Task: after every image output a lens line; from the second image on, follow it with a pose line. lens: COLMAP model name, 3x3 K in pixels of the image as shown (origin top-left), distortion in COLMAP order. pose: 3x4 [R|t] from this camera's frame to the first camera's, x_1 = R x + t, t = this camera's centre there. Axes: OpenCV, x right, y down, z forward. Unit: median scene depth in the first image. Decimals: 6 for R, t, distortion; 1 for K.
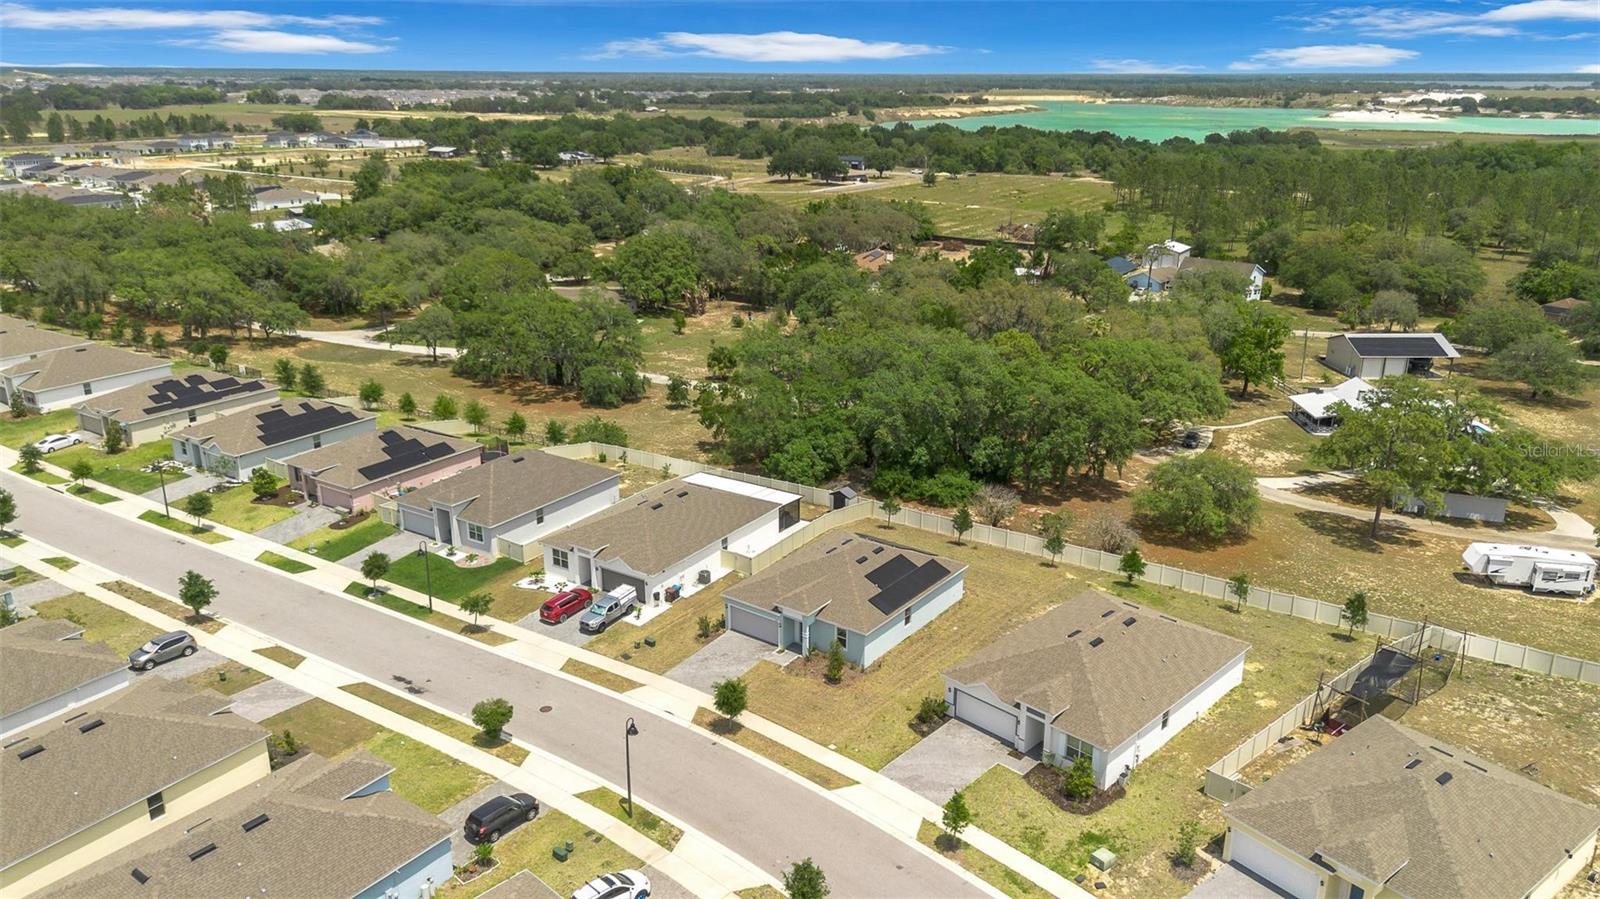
lens RADIAL K [[1140.6, 0, 803.2], [0, 1140.6, 450.9], [0, 0, 1]] dist [0.066995, -0.070401]
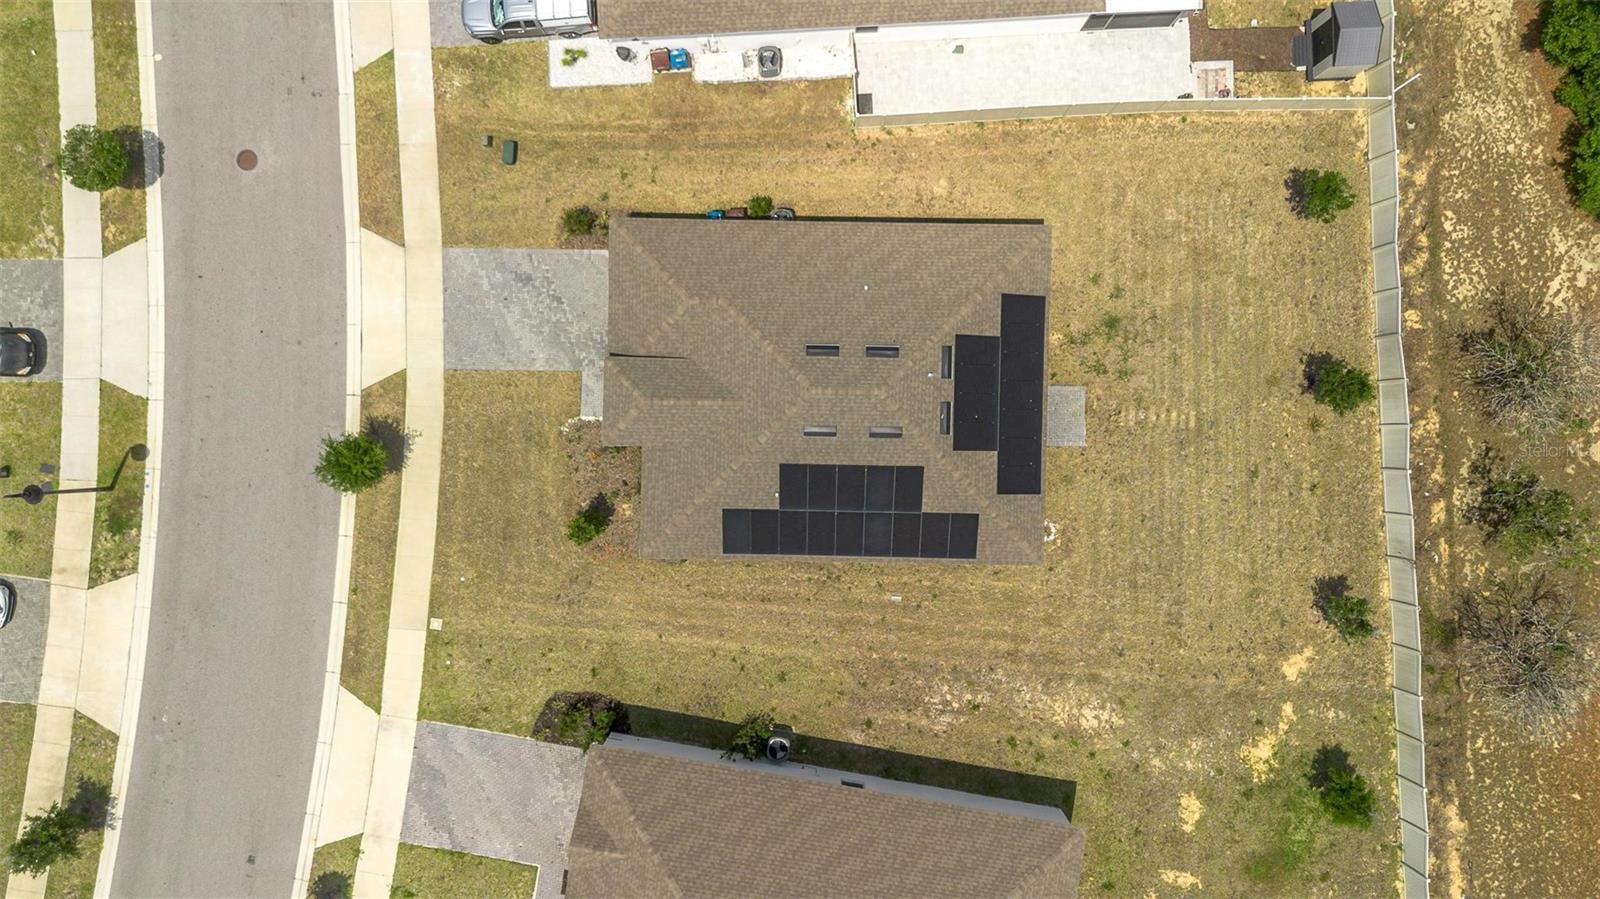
lens RADIAL K [[1140.6, 0, 803.2], [0, 1140.6, 450.9], [0, 0, 1]] dist [0.066995, -0.070401]
pose [[0.582768, 0.812635, 0.002345, 0.041213], [-0.245928, 0.173611, 0.953613, -0.260132], [0.774533, -0.556312, 0.301025, 0.655248]]
